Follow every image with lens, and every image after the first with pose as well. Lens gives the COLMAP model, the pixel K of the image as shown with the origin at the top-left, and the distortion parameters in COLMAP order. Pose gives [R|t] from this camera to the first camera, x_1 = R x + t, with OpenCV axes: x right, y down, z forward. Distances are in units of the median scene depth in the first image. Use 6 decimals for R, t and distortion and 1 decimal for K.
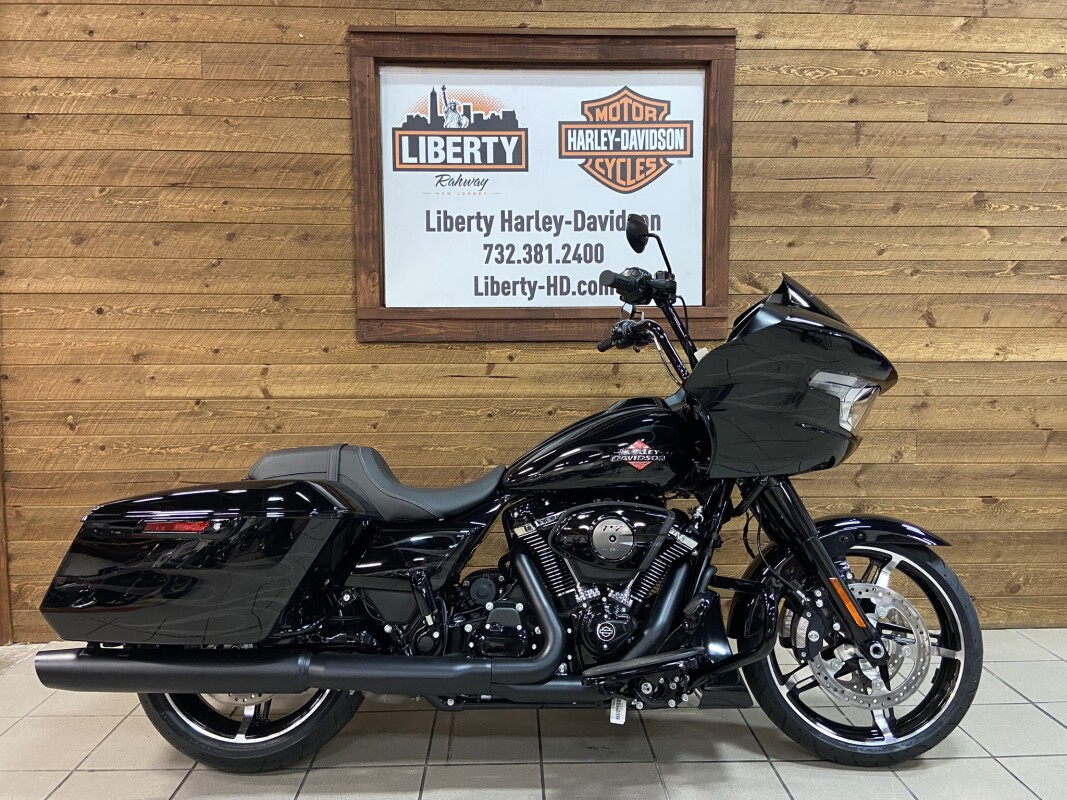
lens RADIAL K [[819.5, 0, 520.6], [0, 819.5, 365.0], [0, 0, 1]] dist [0.057959, -0.078491]
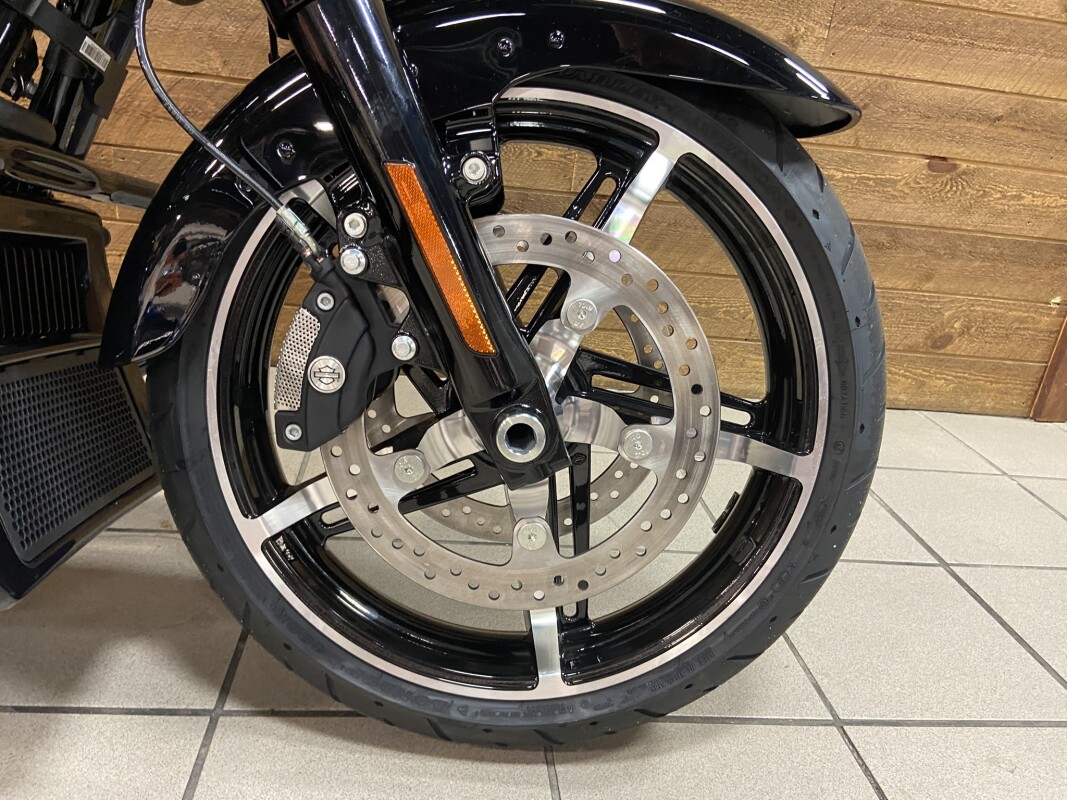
lens RADIAL K [[819.5, 0, 531.9], [0, 819.5, 396.7], [0, 0, 1]] dist [0.057959, -0.078491]
pose [[0.990177, 0.073207, 0.119125, 0.371140], [-0.106815, 0.945823, 0.306609, 0.229594], [-0.090225, -0.316321, 0.944352, 0.690095]]
